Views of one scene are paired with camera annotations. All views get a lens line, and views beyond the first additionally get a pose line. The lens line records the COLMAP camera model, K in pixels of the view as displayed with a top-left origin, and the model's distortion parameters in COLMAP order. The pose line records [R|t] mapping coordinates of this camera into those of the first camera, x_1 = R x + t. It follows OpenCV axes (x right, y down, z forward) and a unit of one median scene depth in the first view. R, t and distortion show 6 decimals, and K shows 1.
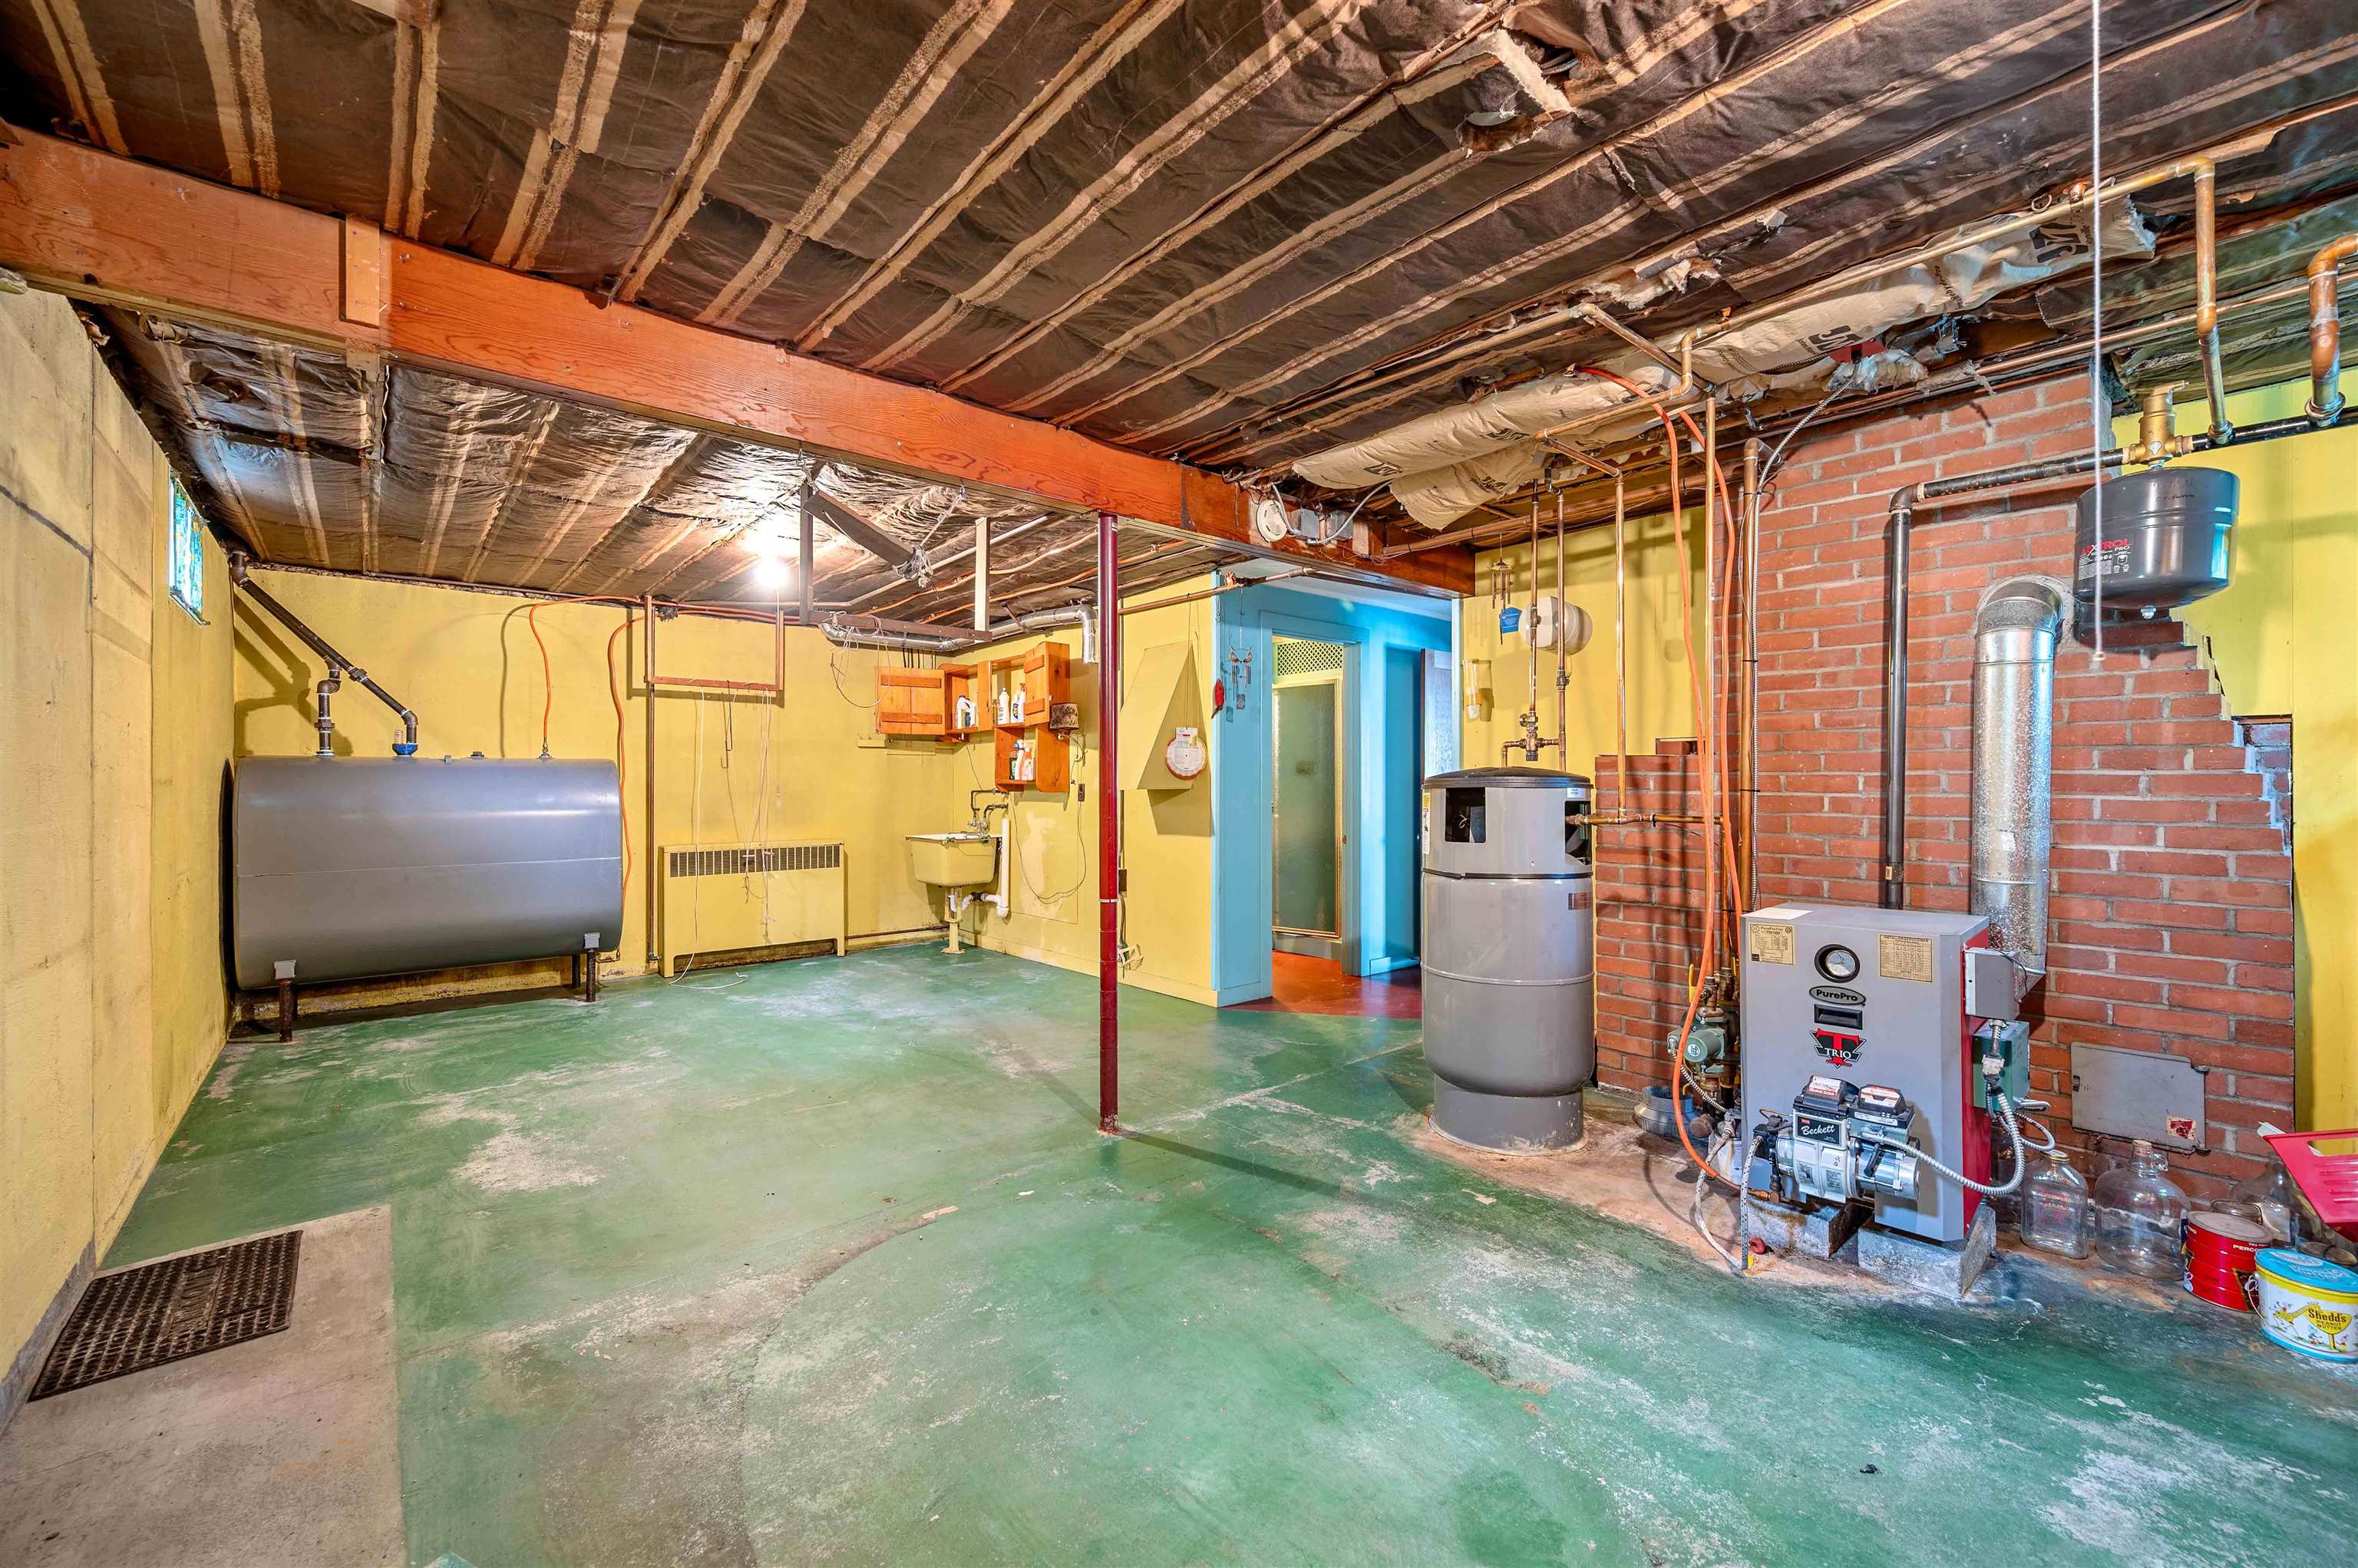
lens RADIAL K [[926.8, 0, 1181.8], [0, 926.8, 783.3], [0, 0, 1]] dist [-0.003984, -0.000315]
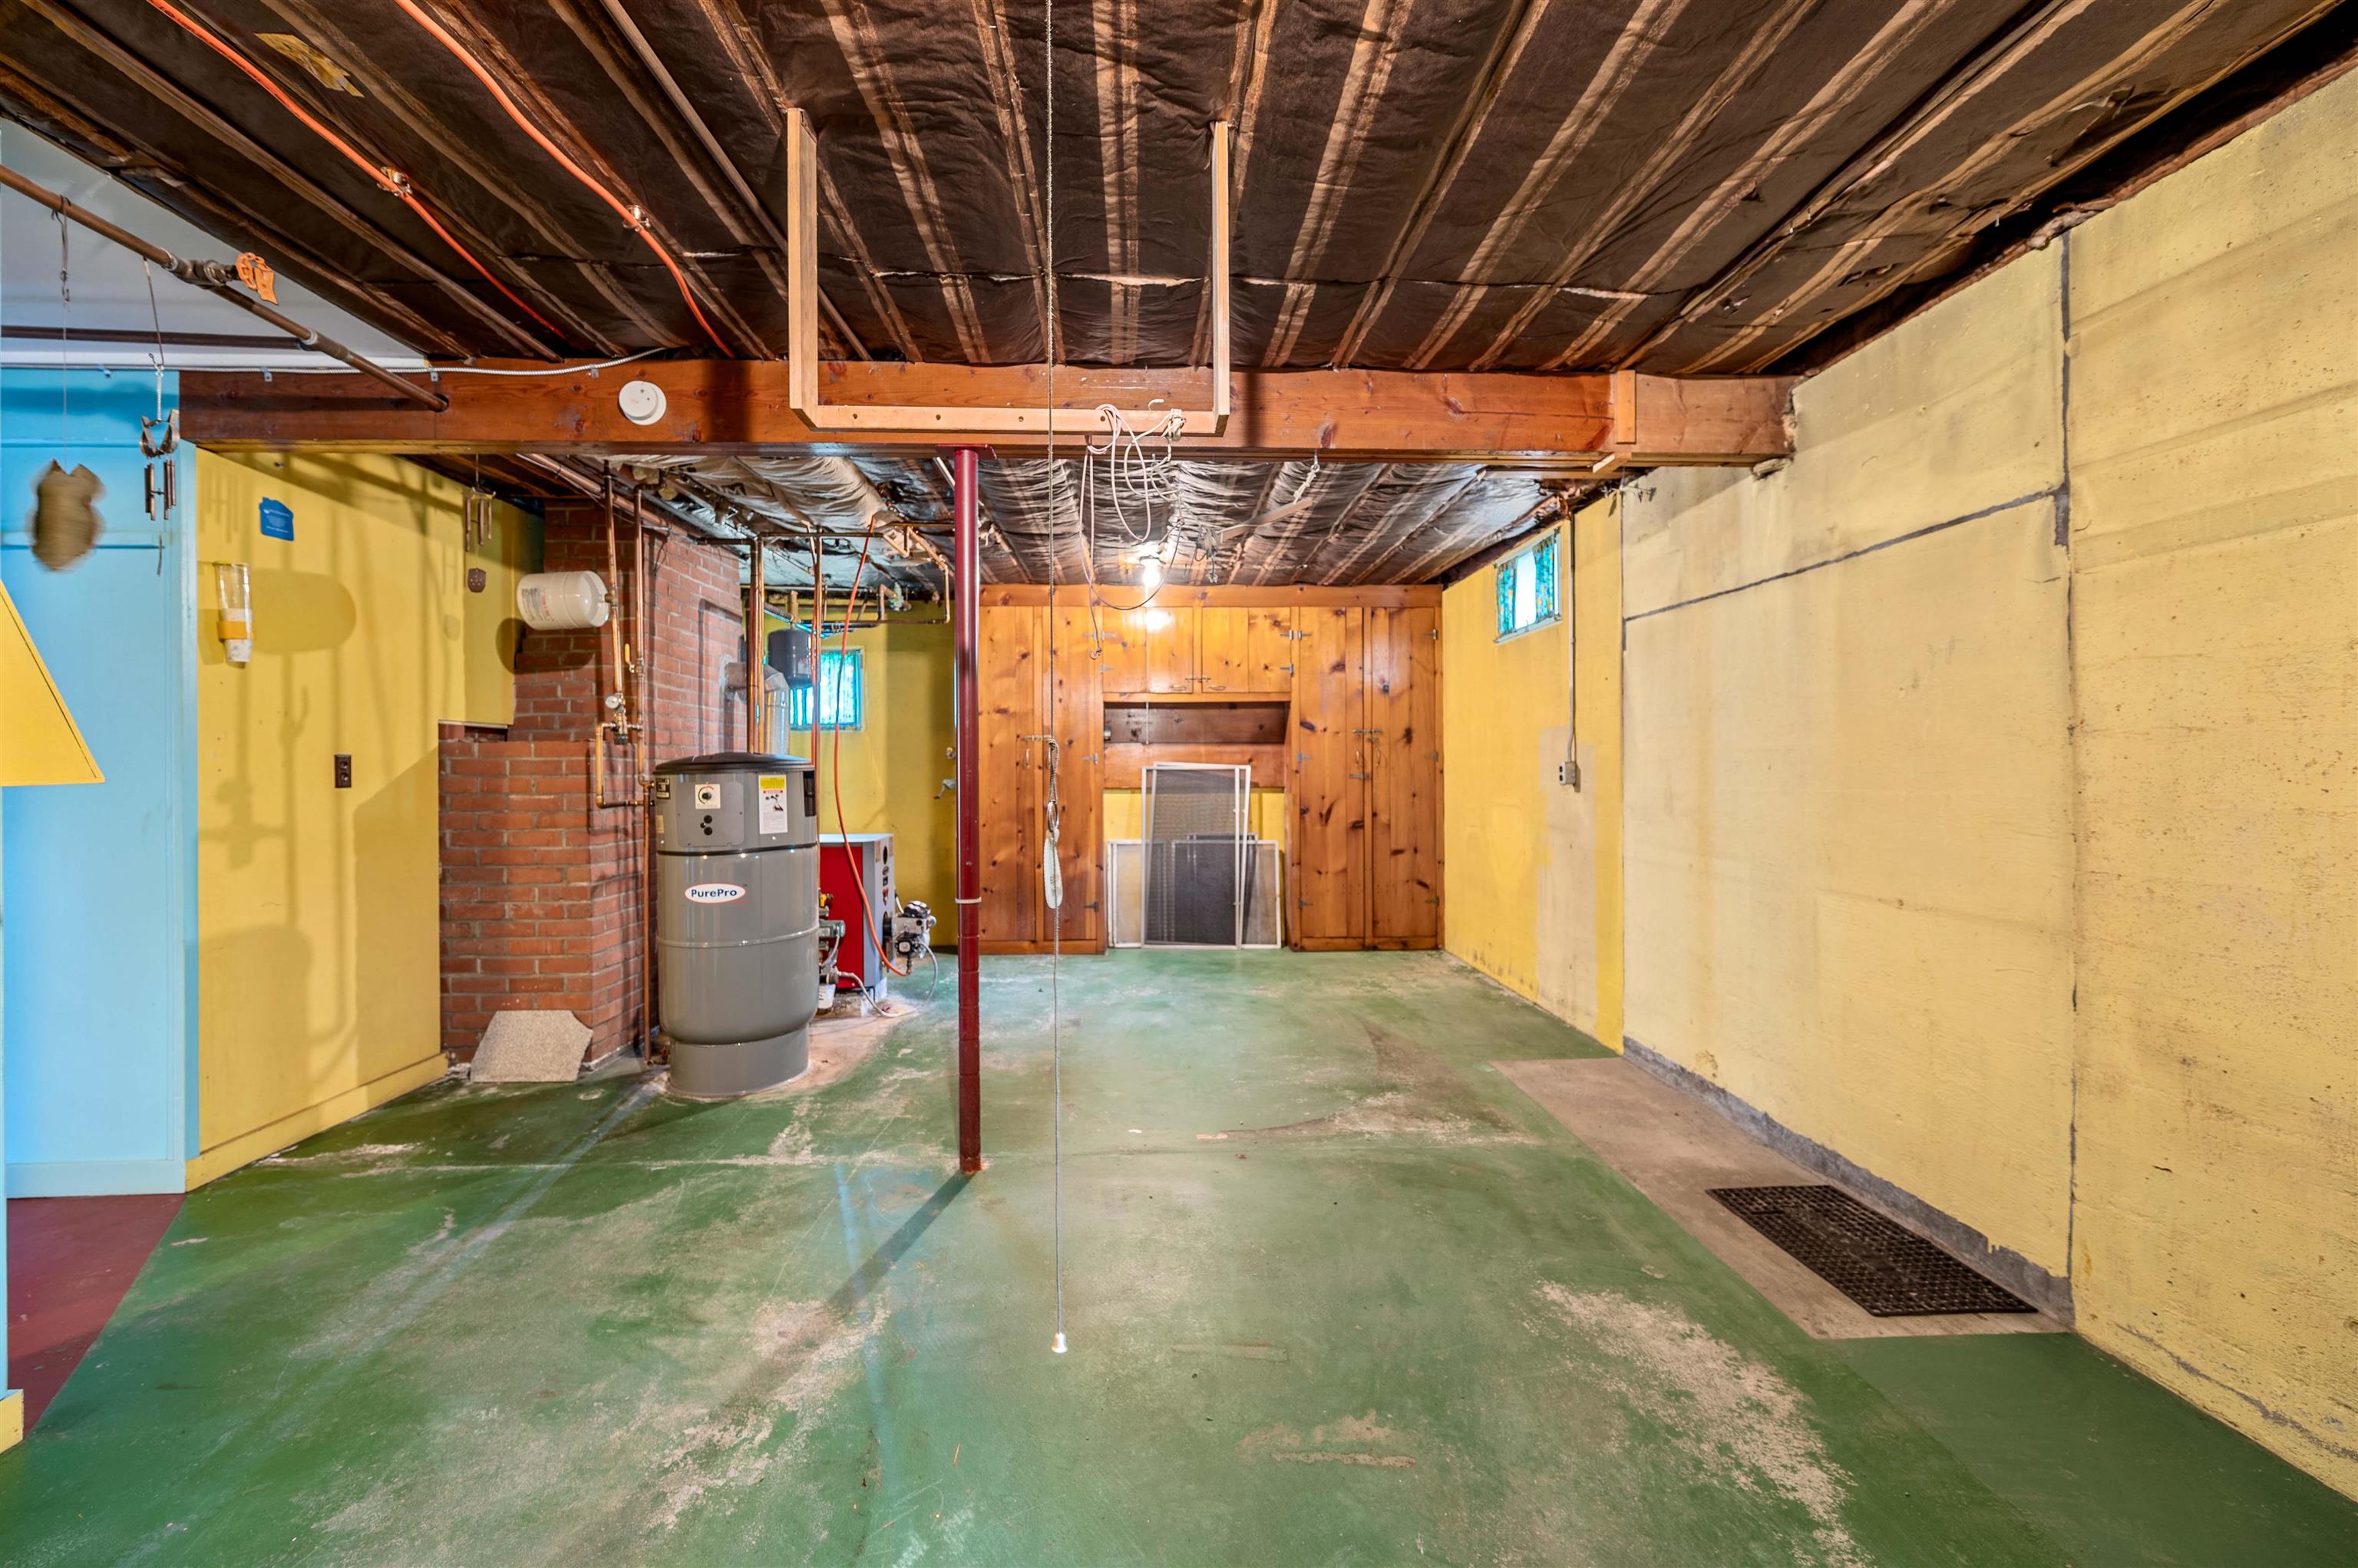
lens RADIAL K [[926.8, 0, 1177.6], [0, 926.8, 770.2], [0, 0, 1]] dist [-0.003984, -0.000315]
pose [[-0.779632, 0.005424, 0.626214, -0.763236], [0.007818, 0.999969, 0.001071, 0.006953], [-0.626189, 0.005731, -0.779650, 1.542725]]
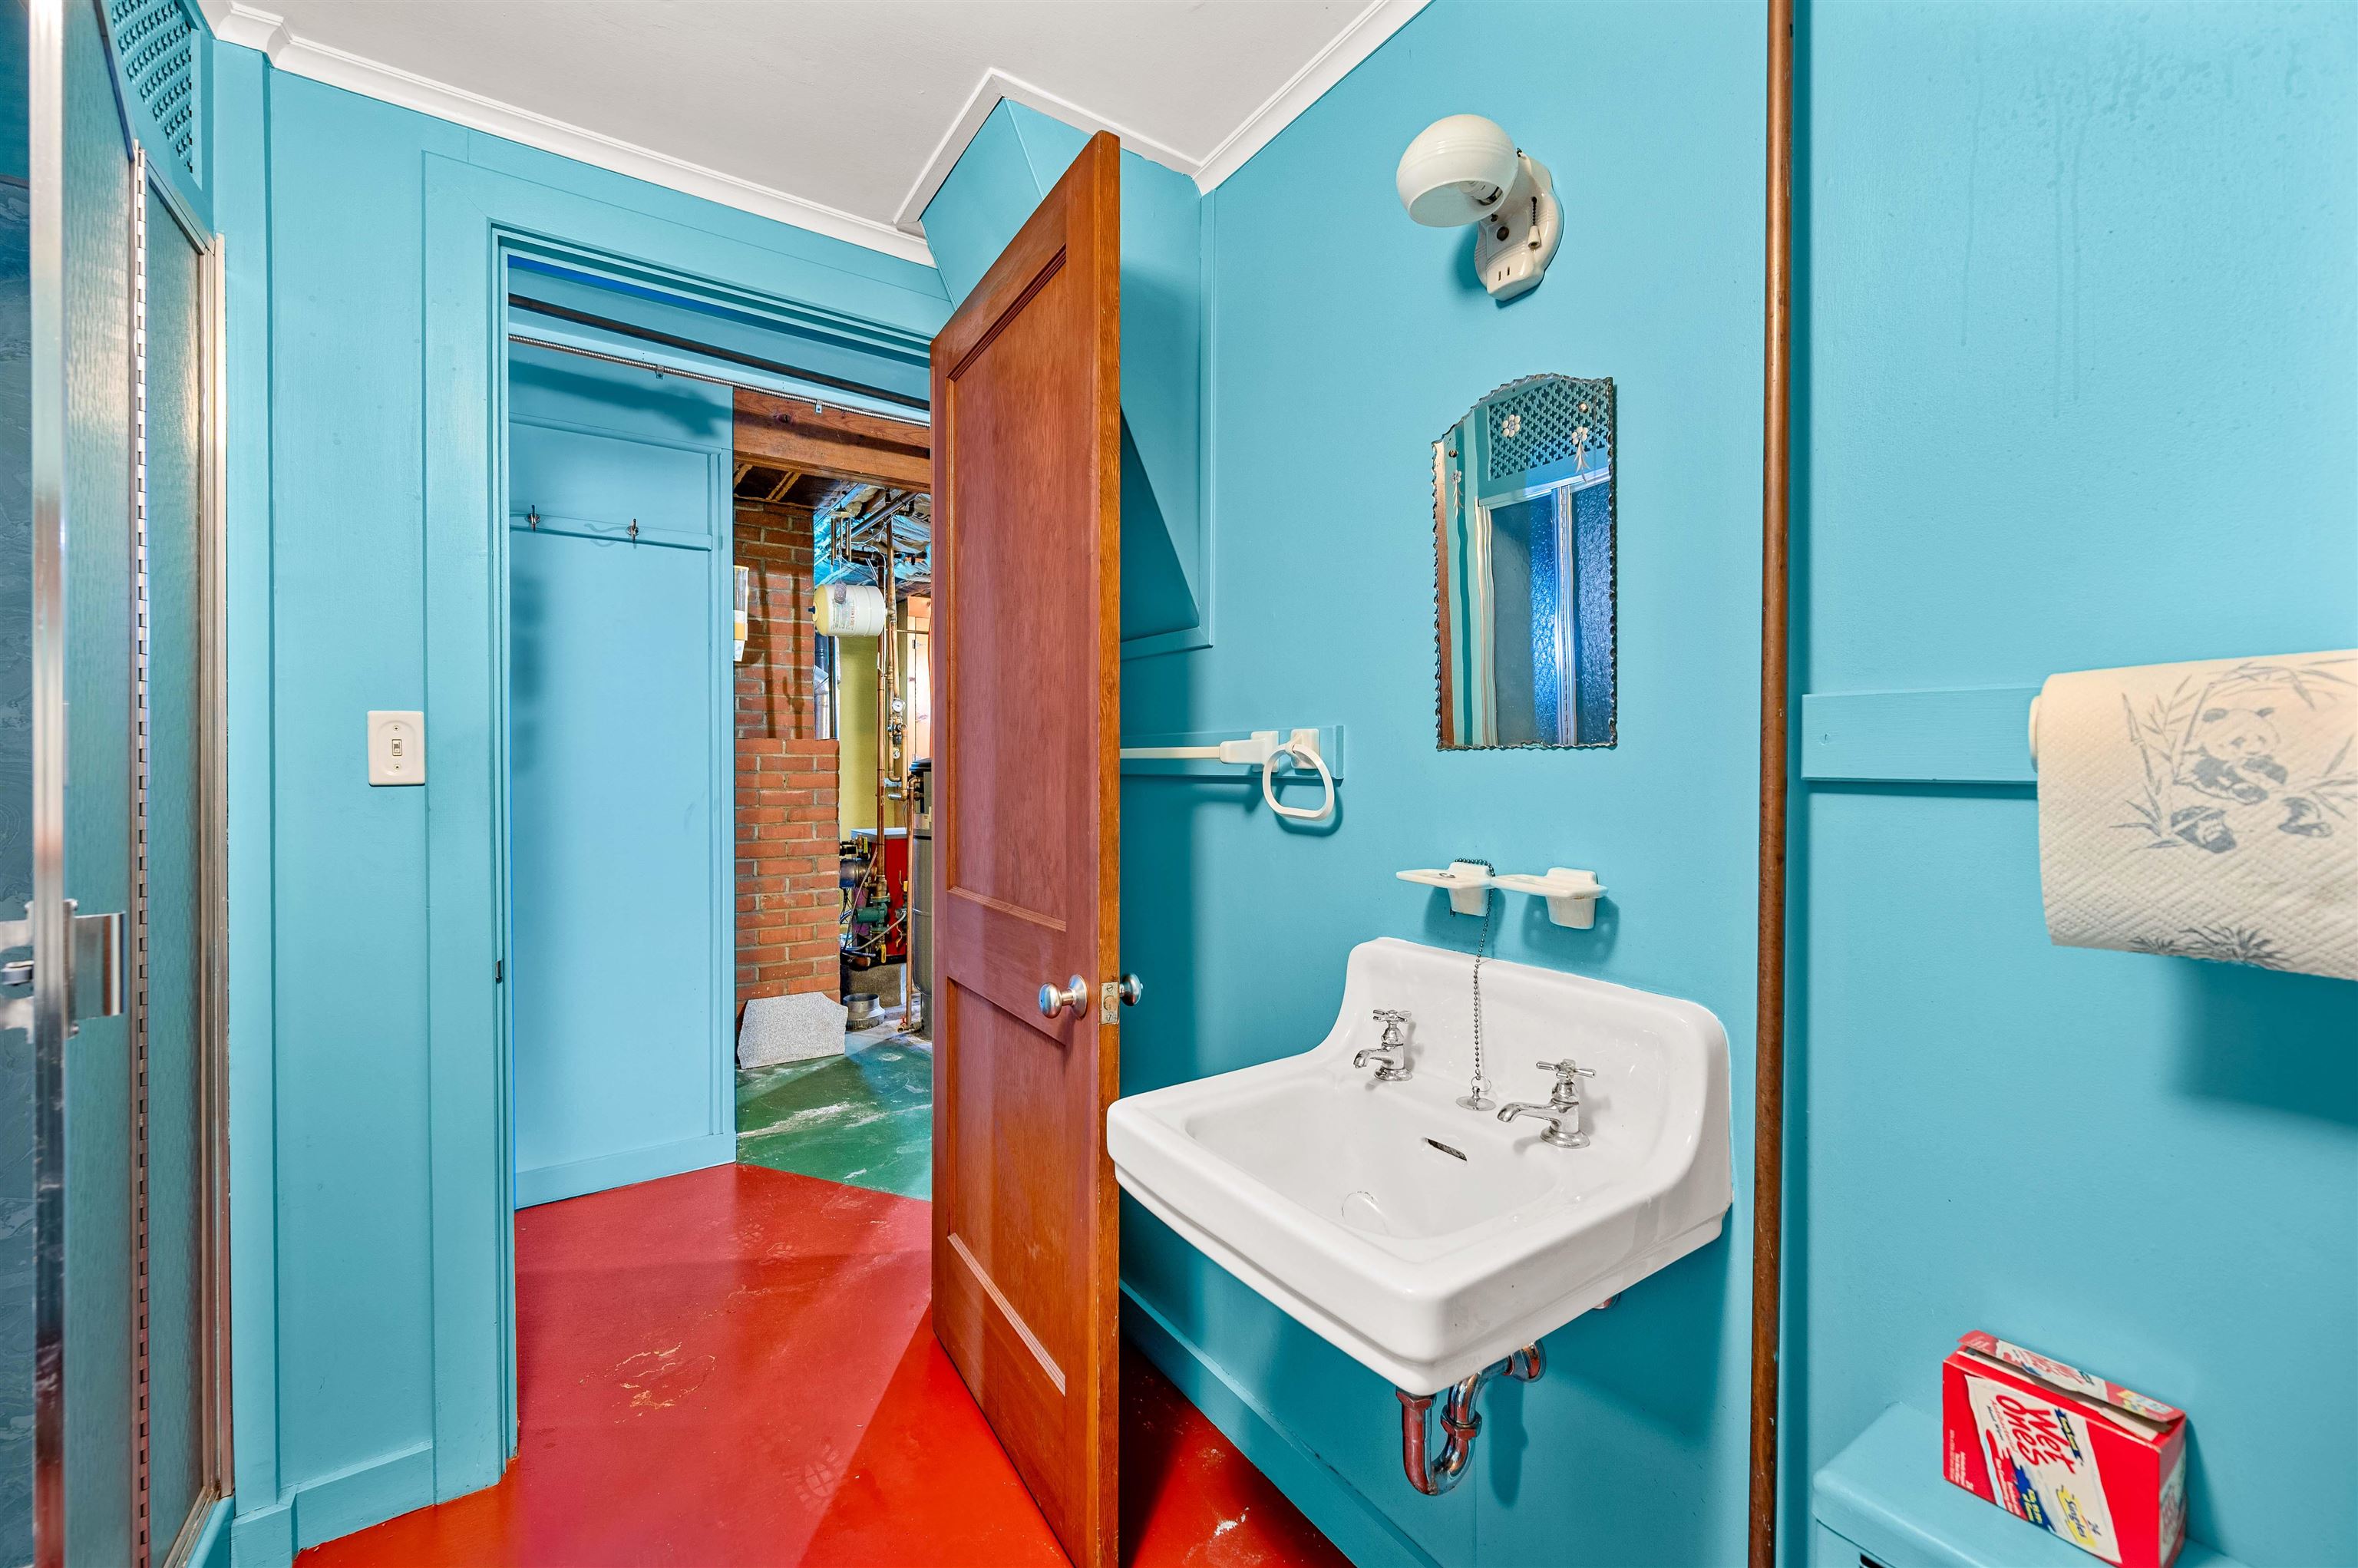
lens RADIAL K [[926.8, 0, 1176.0], [0, 926.8, 777.7], [0, 0, 1]] dist [-0.003984, -0.000315]
pose [[-0.991228, 0.003088, 0.132126, -0.086355], [0.004299, 0.999951, 0.008881, 0.008188], [-0.132092, 0.009371, -0.991193, 2.269251]]
